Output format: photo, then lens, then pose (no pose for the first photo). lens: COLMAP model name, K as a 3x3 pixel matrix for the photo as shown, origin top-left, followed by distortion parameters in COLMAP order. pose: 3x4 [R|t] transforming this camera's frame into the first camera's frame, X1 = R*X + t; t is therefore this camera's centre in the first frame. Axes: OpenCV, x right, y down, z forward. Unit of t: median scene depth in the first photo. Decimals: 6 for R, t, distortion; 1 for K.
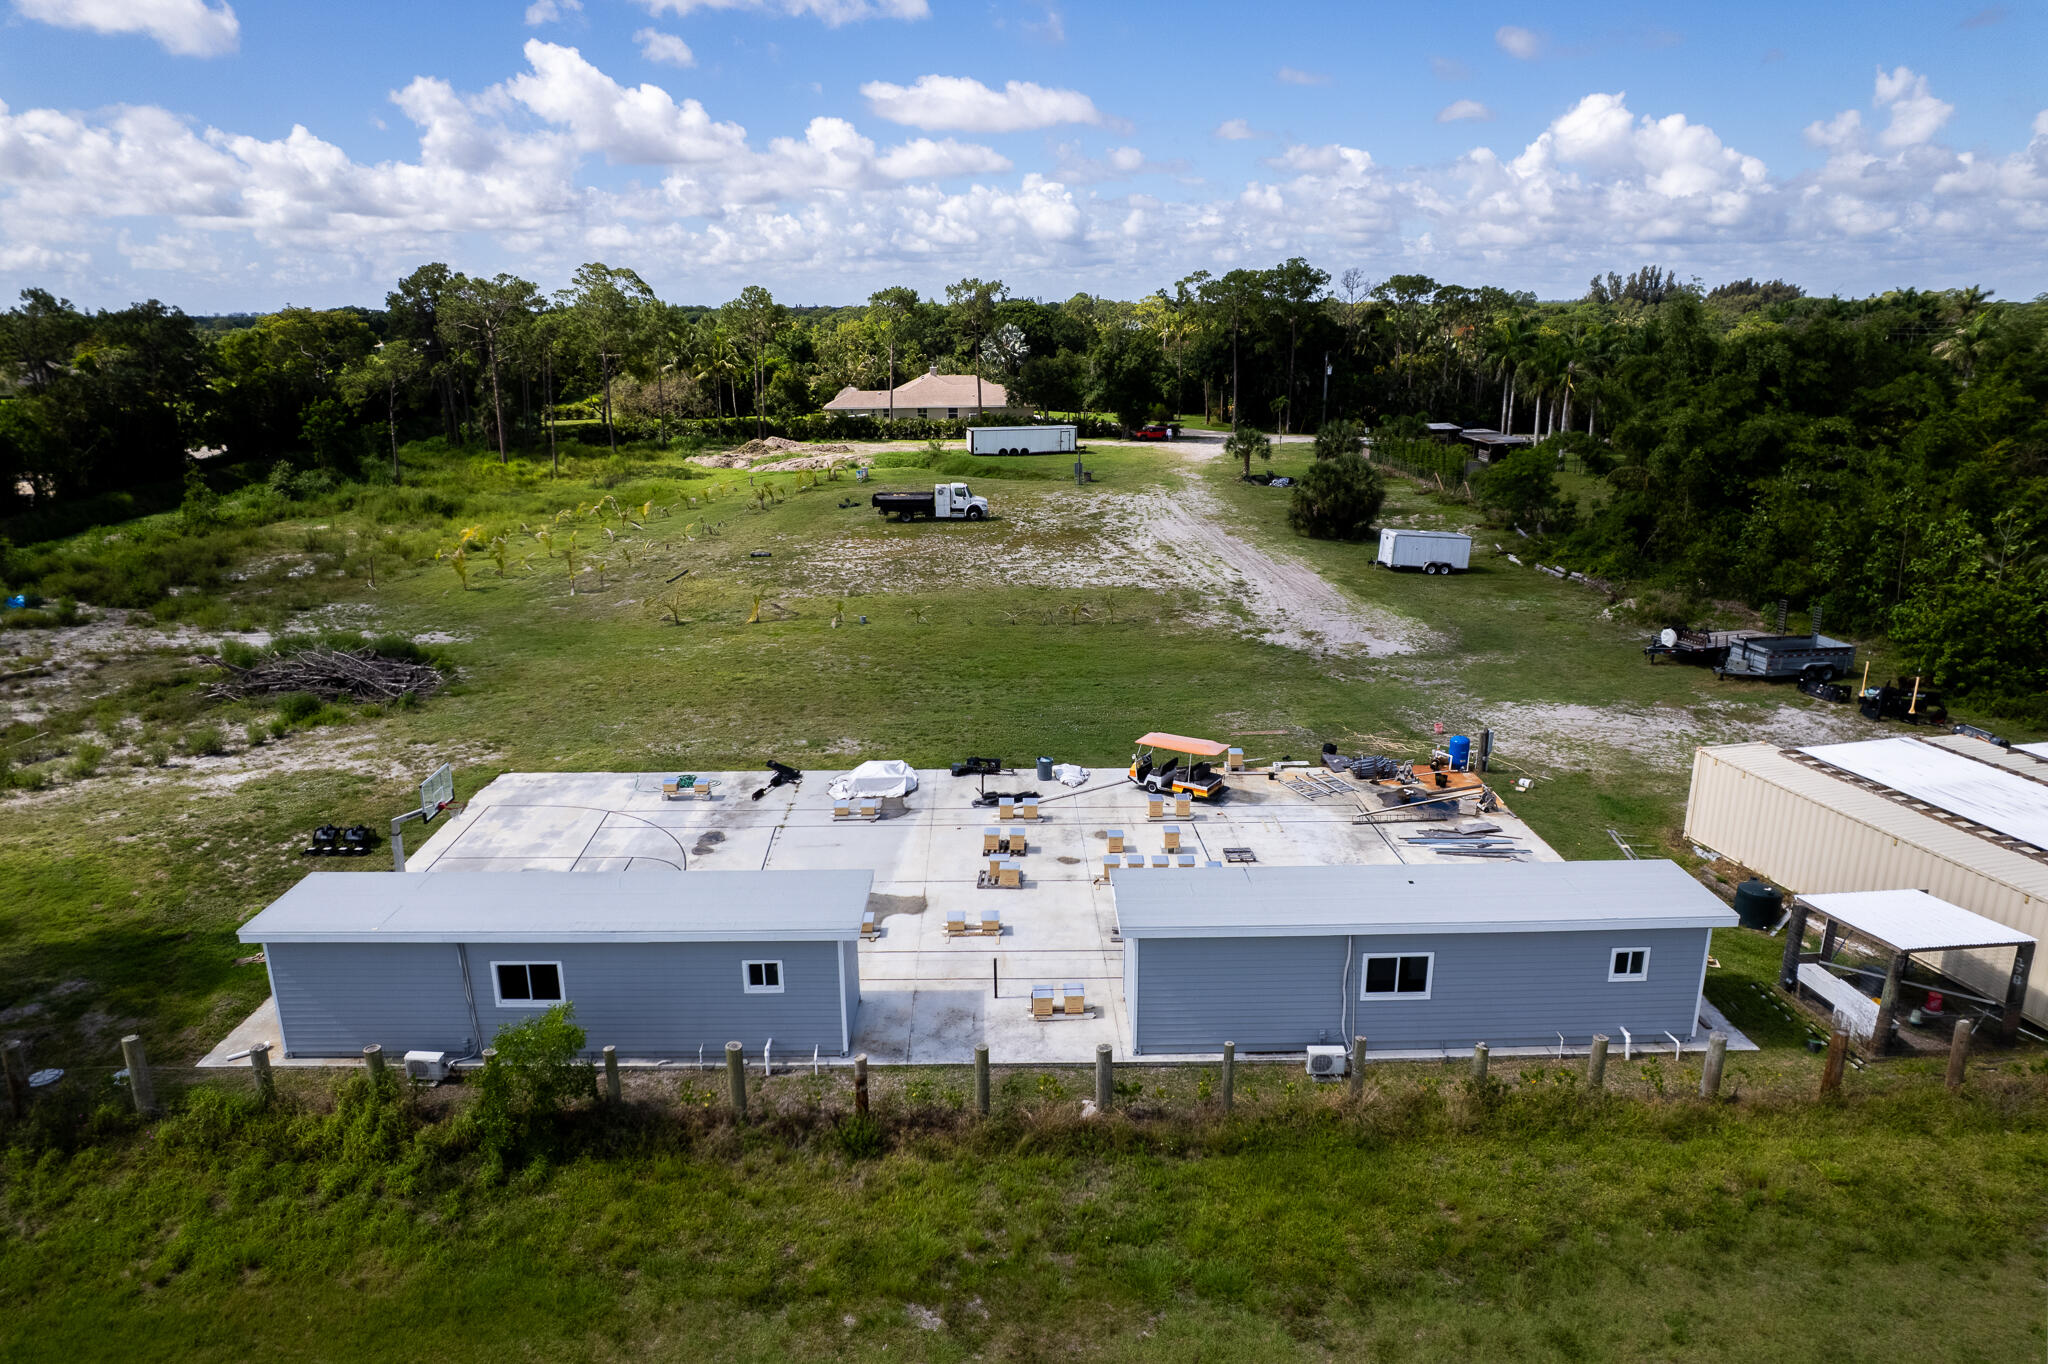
lens RADIAL K [[1313.8, 0, 1028.0], [0, 1313.8, 679.9], [0, 0, 1]] dist [-0.077472, 0.068900]
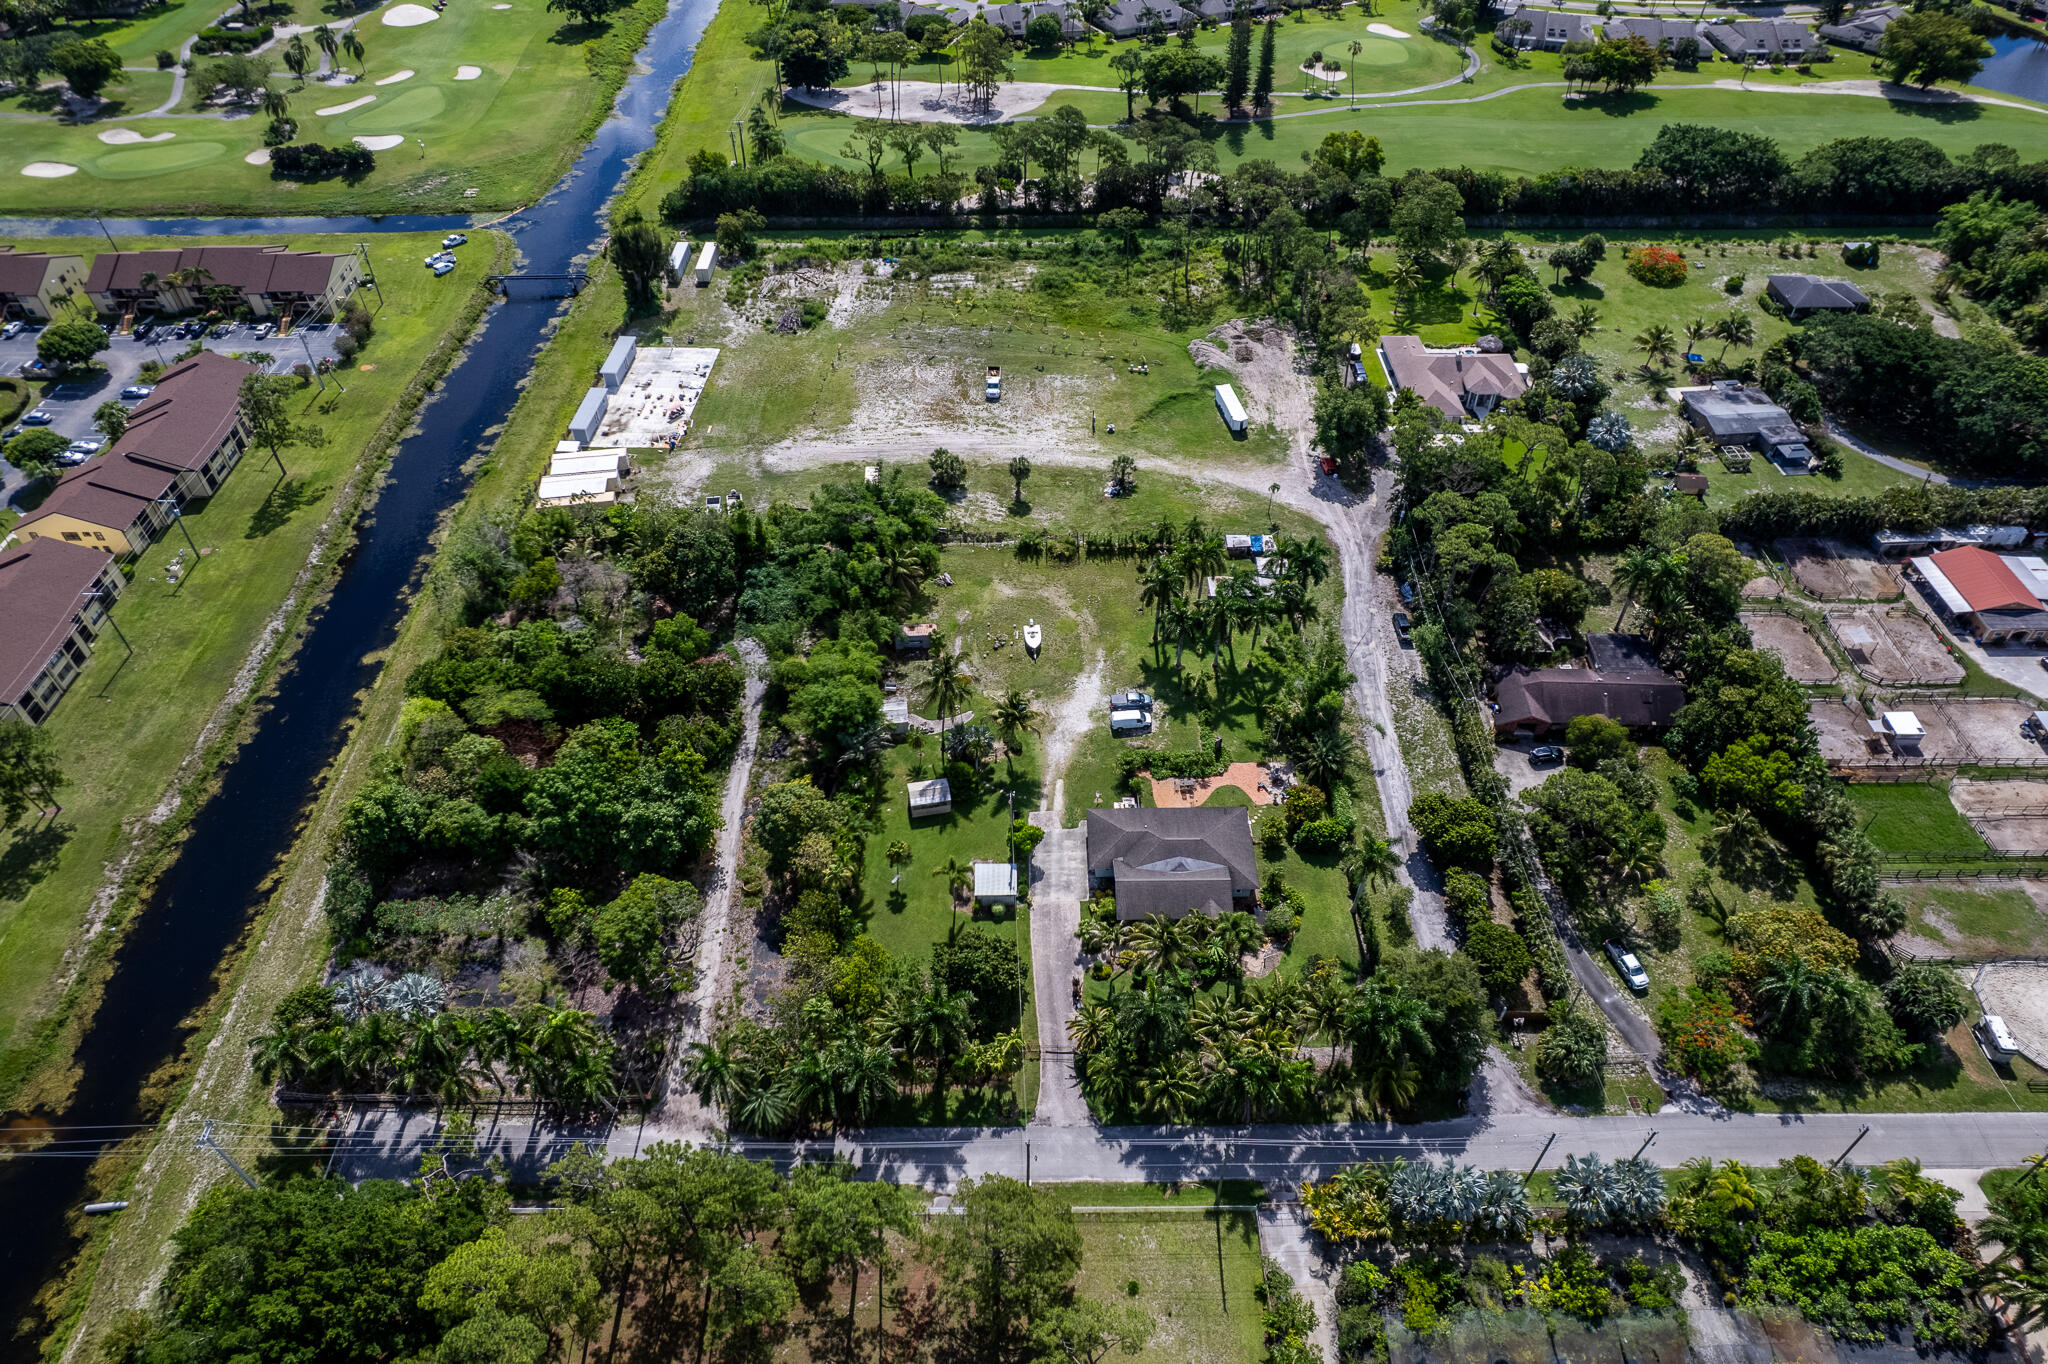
lens RADIAL K [[1313.8, 0, 1012.6], [0, 1313.8, 692.7], [0, 0, 1]] dist [-0.077472, 0.068900]
pose [[-0.076530, 0.701867, -0.708185, 3.741183], [-0.269041, 0.669386, 0.692488, -2.624602], [0.960084, 0.243527, 0.137603, 1.513219]]
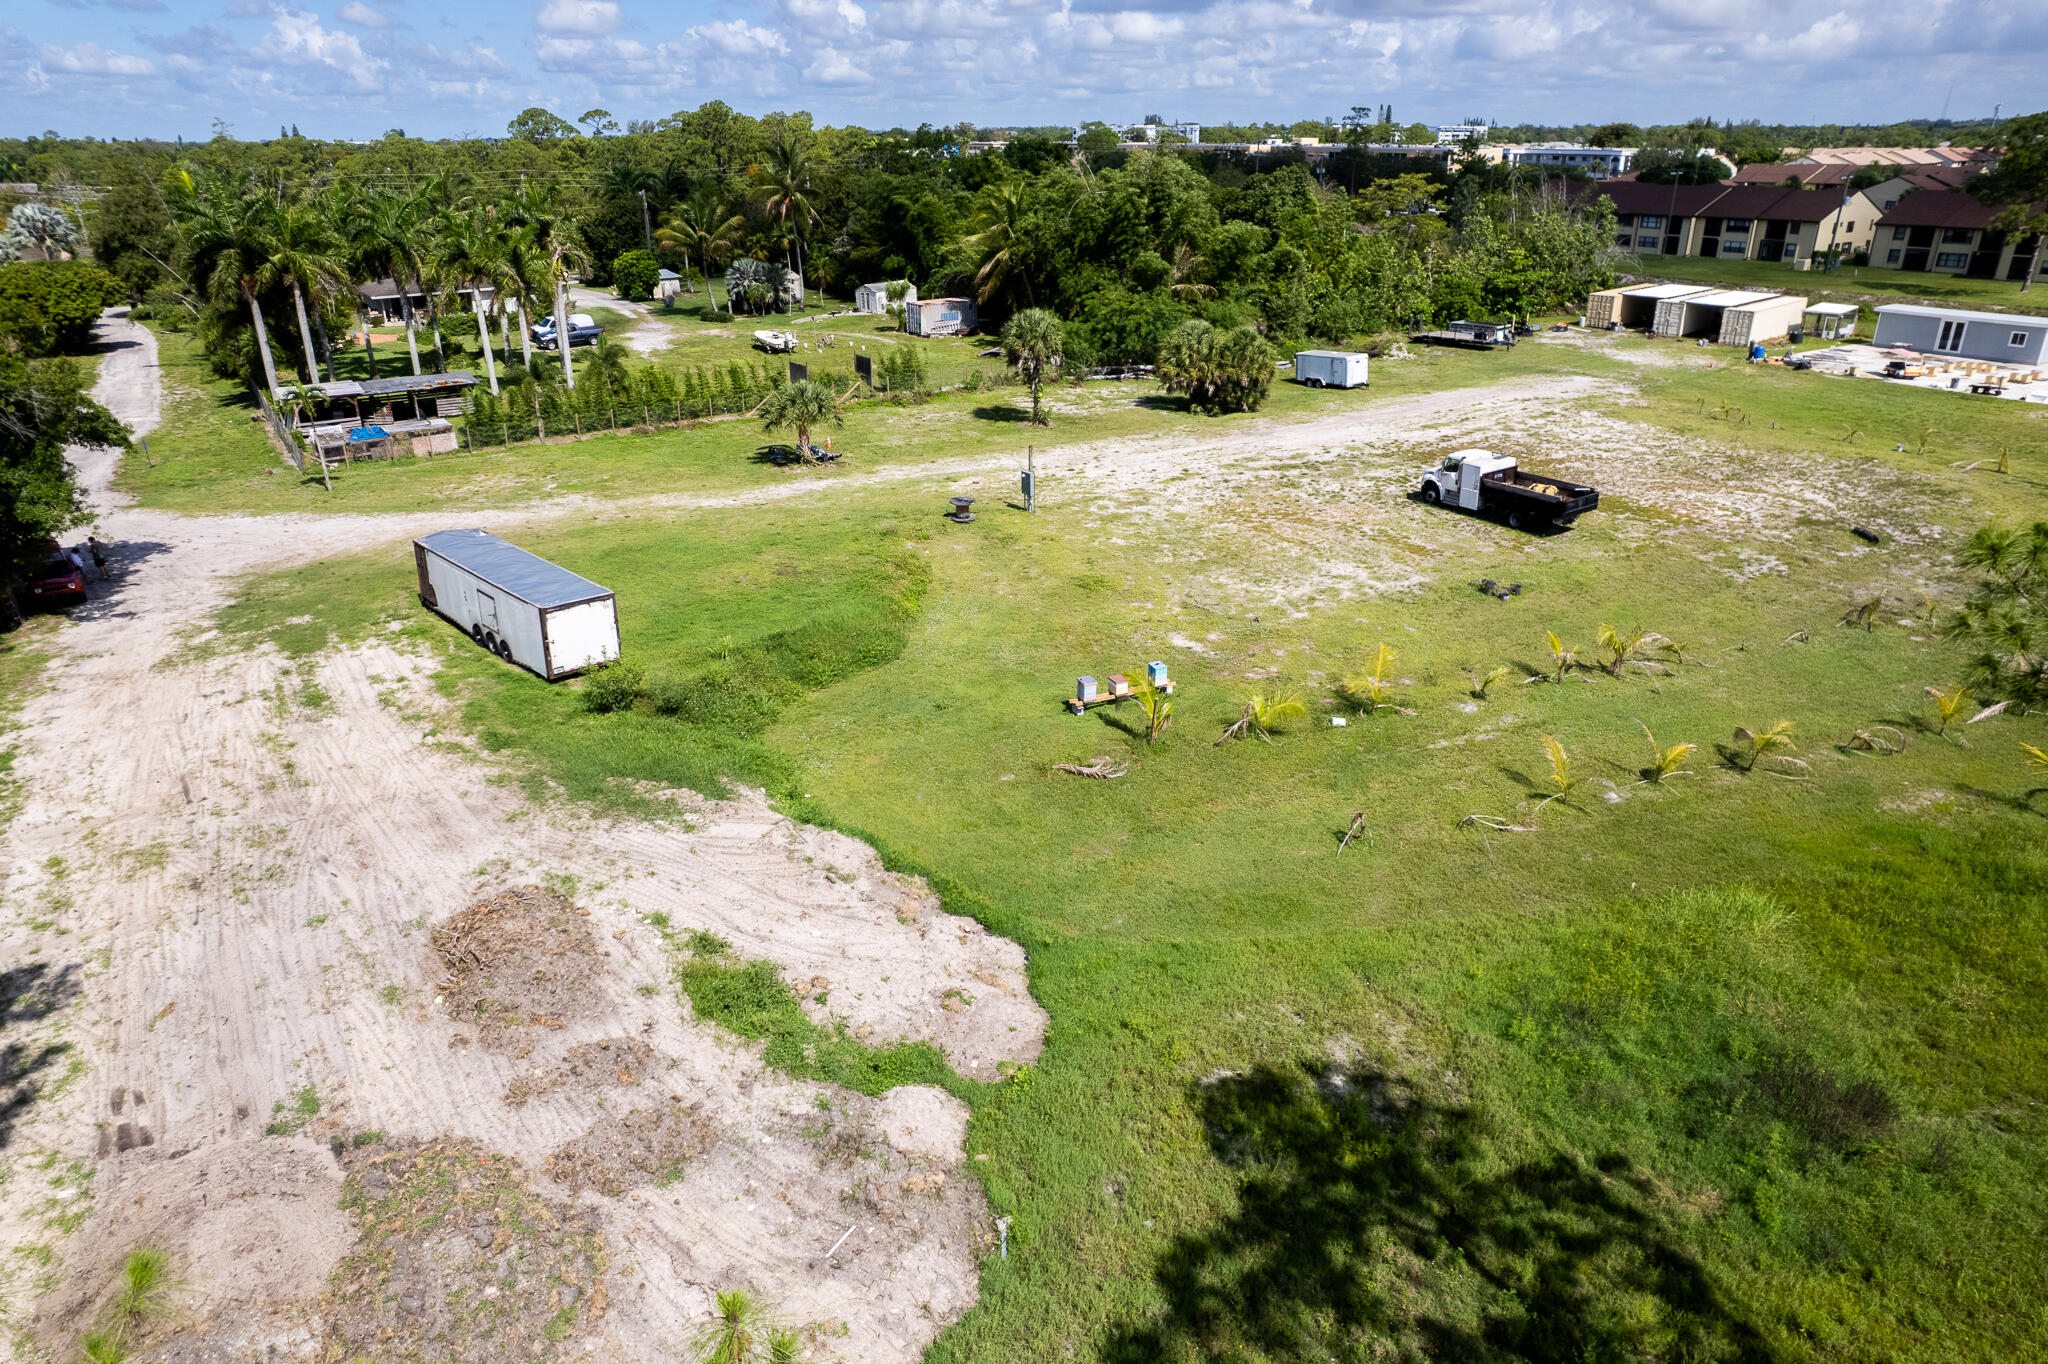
lens RADIAL K [[1313.8, 0, 1030.2], [0, 1313.8, 686.9], [0, 0, 1]] dist [-0.077472, 0.068900]
pose [[-0.488098, -0.333842, 0.806418, -0.898061], [0.252782, 0.830282, 0.496722, -0.763616], [-0.835381, 0.446297, -0.320869, 2.580718]]
